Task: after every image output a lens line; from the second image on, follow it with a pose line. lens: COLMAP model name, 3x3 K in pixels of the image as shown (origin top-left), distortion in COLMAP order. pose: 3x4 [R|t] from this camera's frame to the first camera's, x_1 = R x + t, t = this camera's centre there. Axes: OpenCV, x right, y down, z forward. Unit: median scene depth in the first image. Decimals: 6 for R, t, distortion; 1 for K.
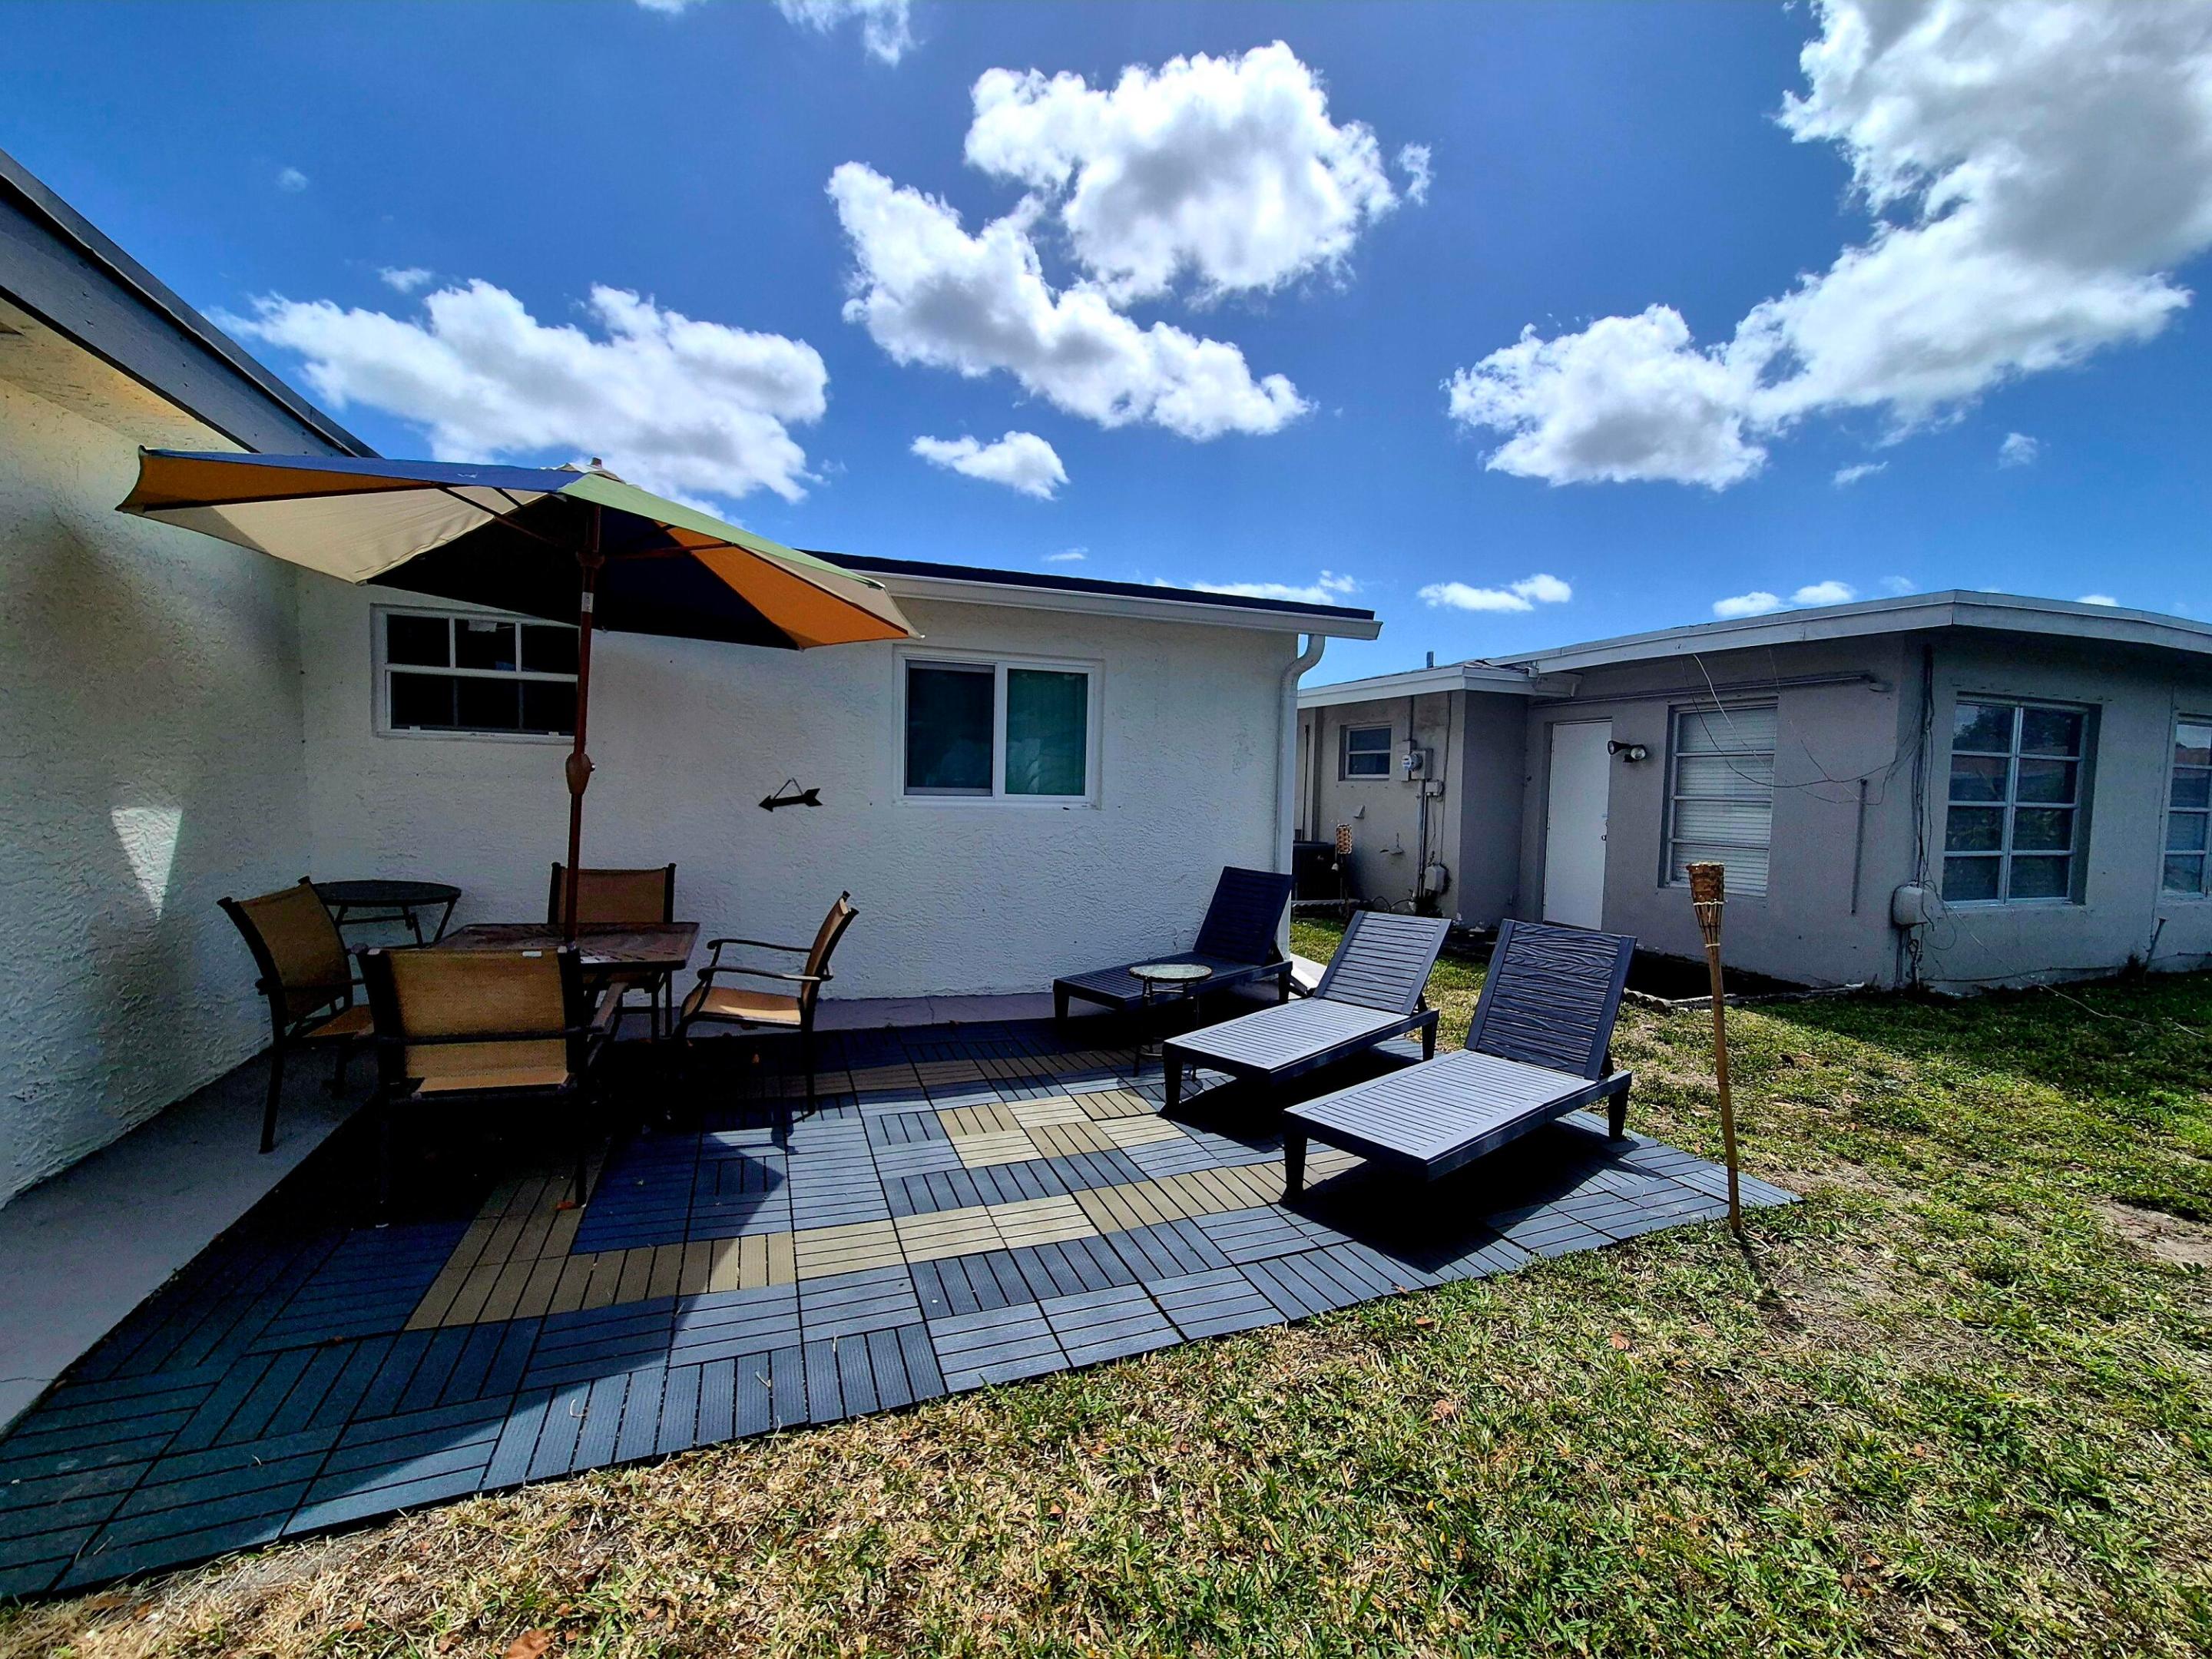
lens RADIAL K [[907.0, 0, 1098.0], [0, 907.0, 833.6], [0, 0, 1]] dist [-0.000695, 0.000550]
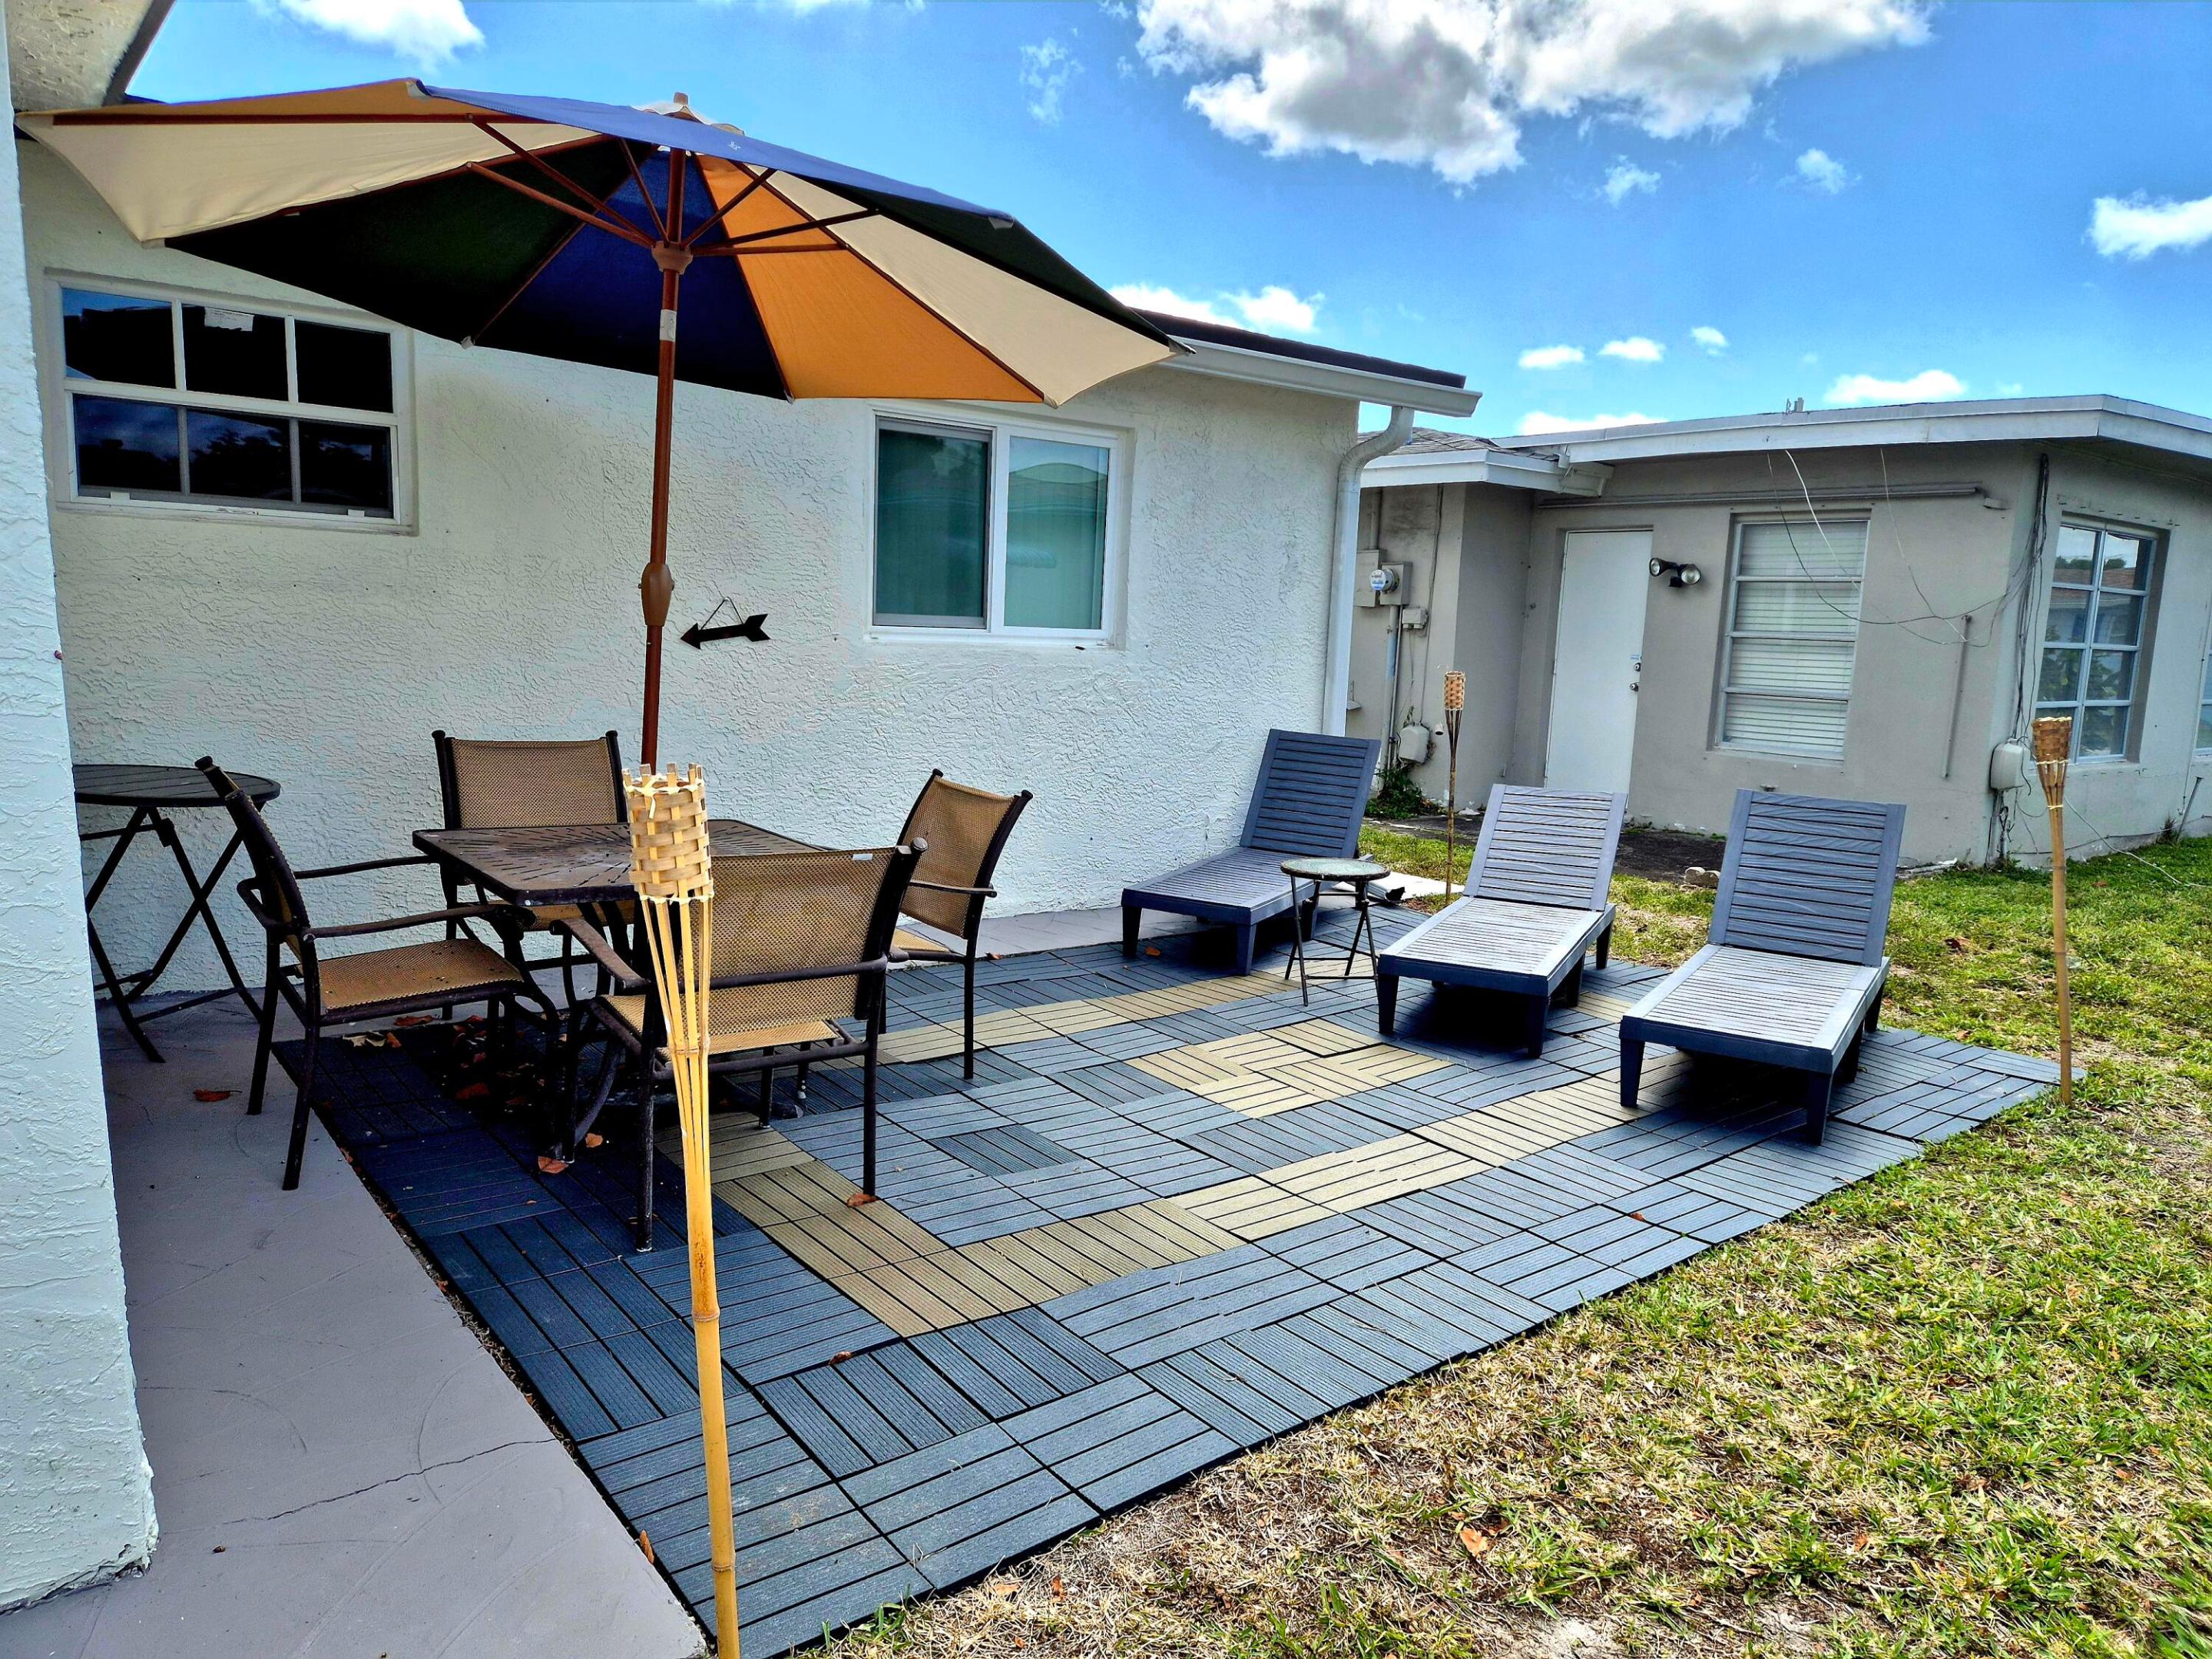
lens RADIAL K [[1454.4, 0, 1103.7], [0, 1454.4, 828.8], [0, 0, 1]] dist [0.038463, -0.009561]
pose [[0.954399, -0.028897, 0.297134, -0.327824], [-0.002035, 0.994651, 0.103270, -0.004115], [-0.298529, -0.099166, 0.949235, -0.065531]]
